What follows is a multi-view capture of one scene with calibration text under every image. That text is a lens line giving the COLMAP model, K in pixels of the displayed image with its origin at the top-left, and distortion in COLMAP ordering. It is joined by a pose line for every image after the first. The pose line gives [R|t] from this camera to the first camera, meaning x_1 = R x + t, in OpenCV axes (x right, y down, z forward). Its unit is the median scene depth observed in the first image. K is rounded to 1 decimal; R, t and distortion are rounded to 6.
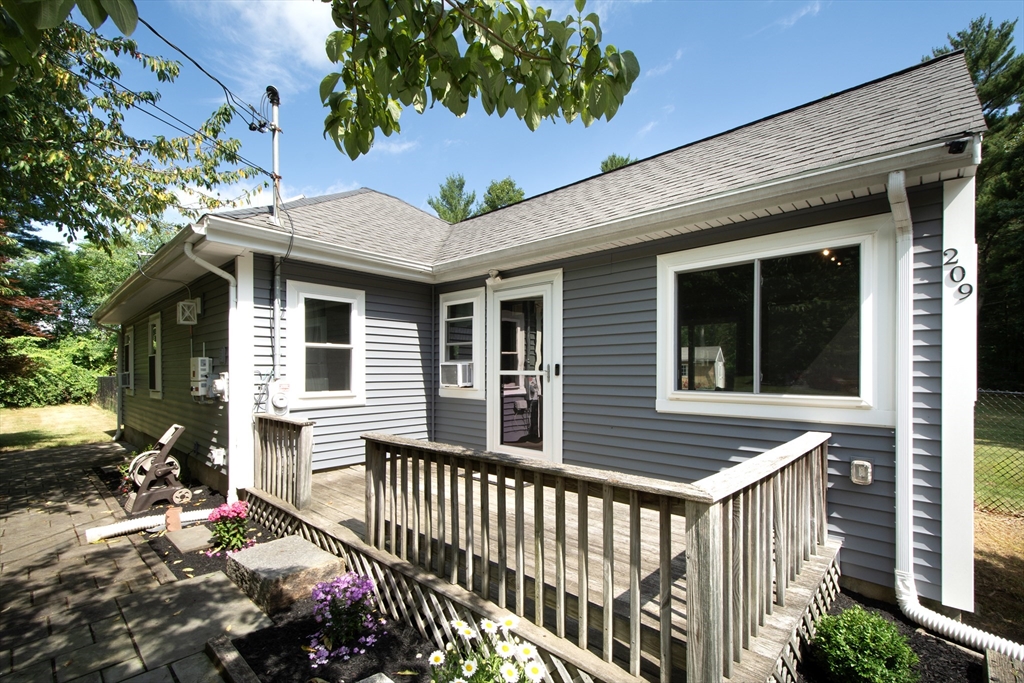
lens RADIAL K [[449.0, 0, 523.7], [0, 449.0, 358.5], [0, 0, 1]] dist [0.007521, 0.000231]
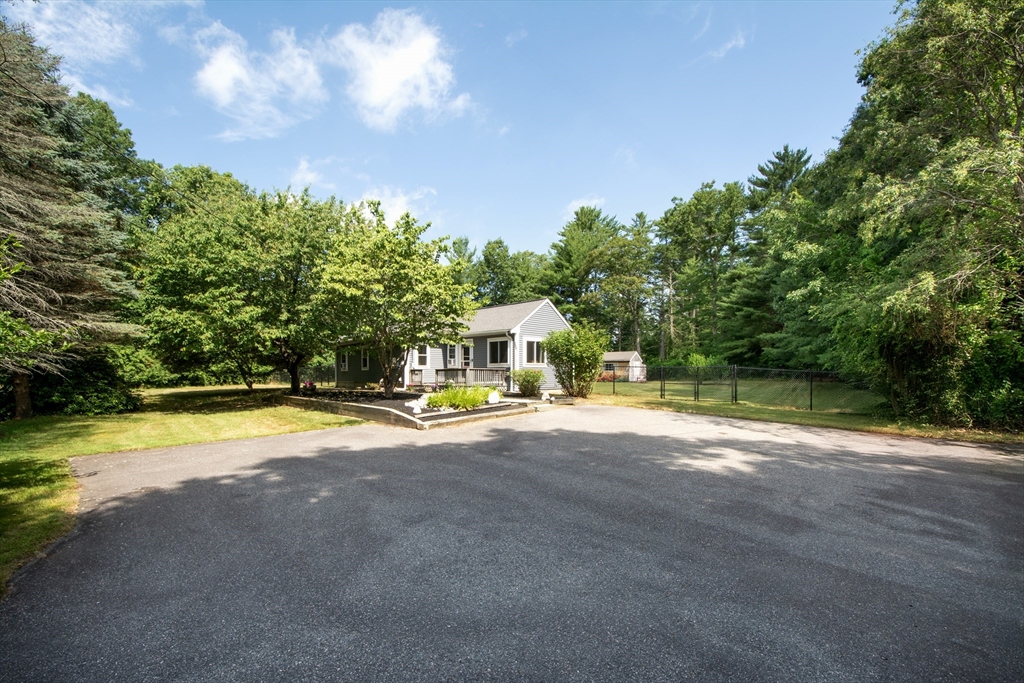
lens RADIAL K [[454.8, 0, 512.5], [0, 454.8, 369.3], [0, 0, 1]] dist [0.009233, -0.014059]
pose [[0.998272, 0.002396, -0.058718, 0.674704], [-0.001829, 0.999951, 0.009712, 0.063295], [0.058738, -0.009587, 0.998227, -3.228166]]
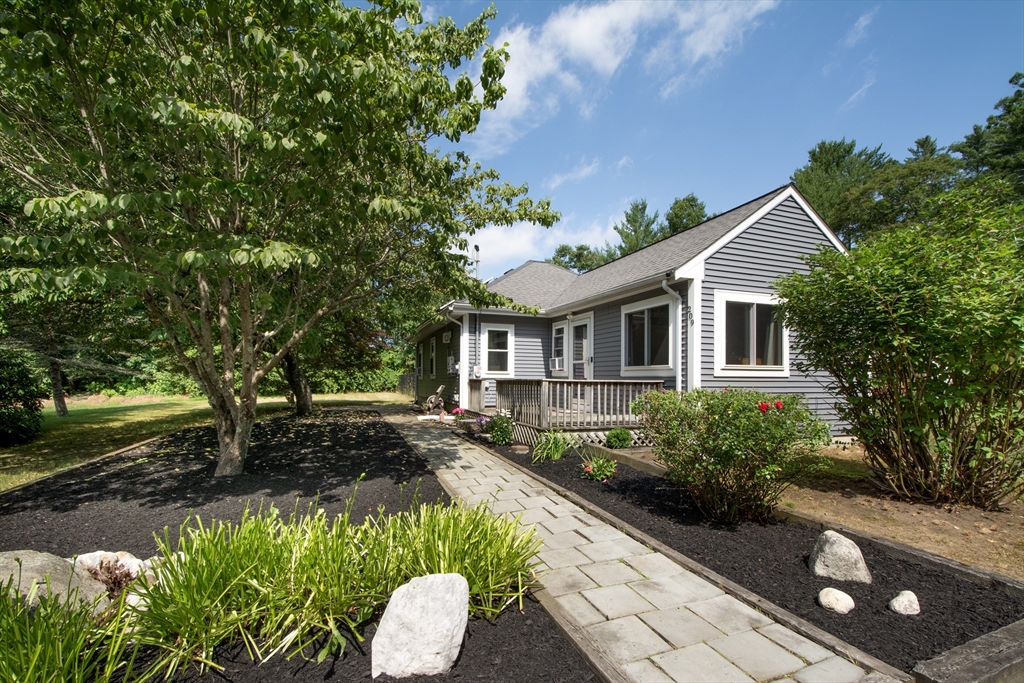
lens RADIAL K [[454.8, 0, 512.5], [0, 454.8, 369.3], [0, 0, 1]] dist [0.009233, -0.014059]
pose [[0.886202, 0.001422, -0.463298, 0.633310], [-0.001949, 0.999998, -0.000660, 0.062210], [0.463296, 0.001487, 0.886202, -0.902536]]
